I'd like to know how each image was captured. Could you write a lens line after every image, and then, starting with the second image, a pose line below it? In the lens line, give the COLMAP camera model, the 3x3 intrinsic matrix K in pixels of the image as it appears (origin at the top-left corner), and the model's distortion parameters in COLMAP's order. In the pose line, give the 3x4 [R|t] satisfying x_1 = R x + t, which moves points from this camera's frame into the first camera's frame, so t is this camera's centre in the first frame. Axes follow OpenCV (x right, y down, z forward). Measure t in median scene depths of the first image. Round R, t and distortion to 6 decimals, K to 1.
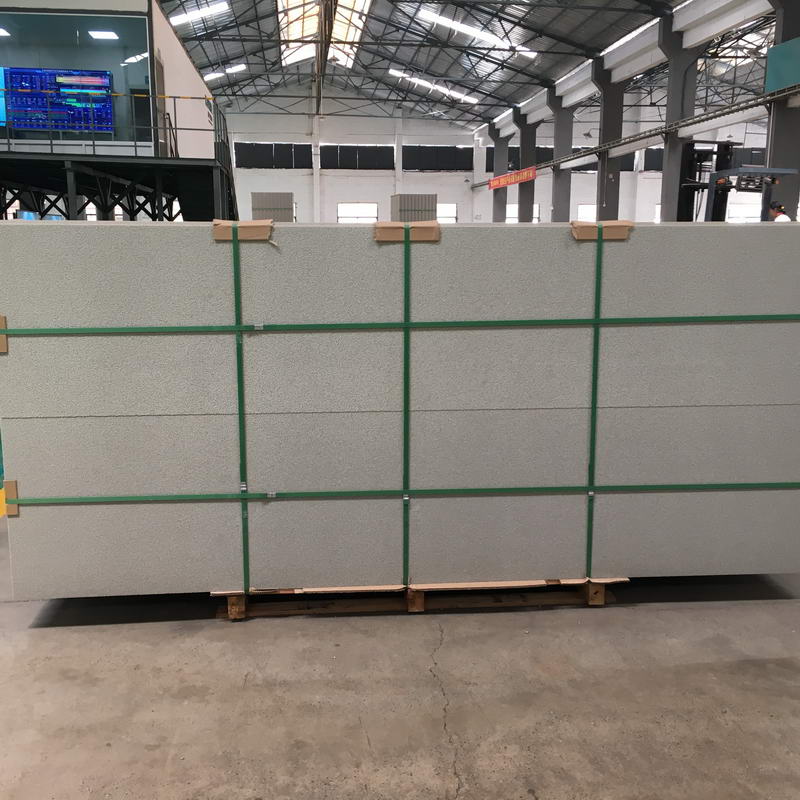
lens RADIAL K [[924.2, 0, 401.4], [0, 924.2, 400.2], [0, 0, 1]] dist [0.004634, 0.000000]
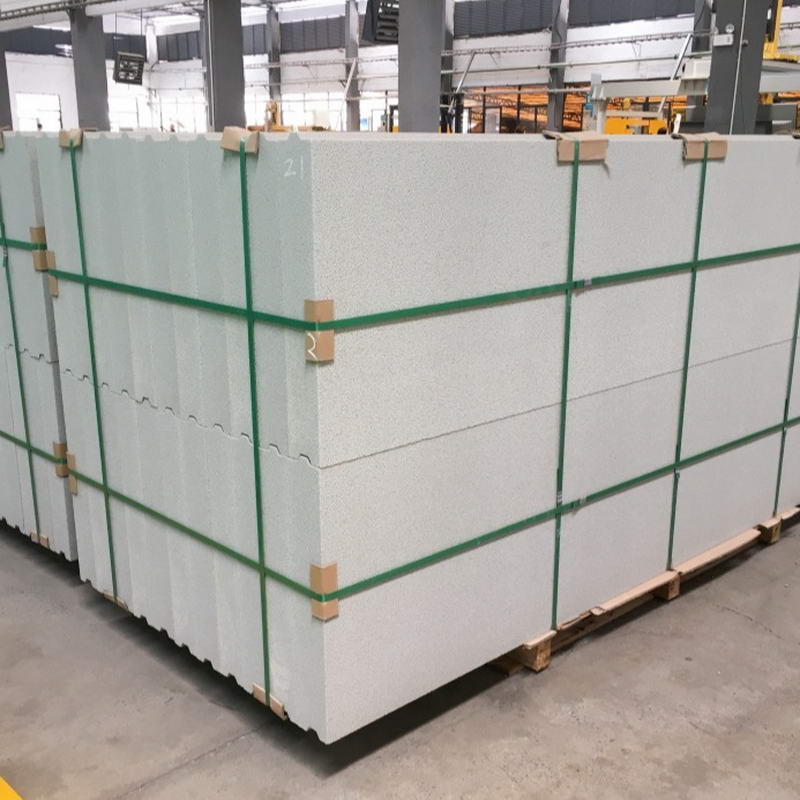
lens RADIAL K [[998.3, 0, 405.2], [0, 998.3, 440.4], [0, 0, 1]] dist [0.018977, 0.000000]
pose [[0.797185, -0.174848, 0.577862, -0.749376], [0.102608, 0.982458, 0.155717, -0.093122], [-0.594952, -0.064842, 0.801142, 0.438347]]
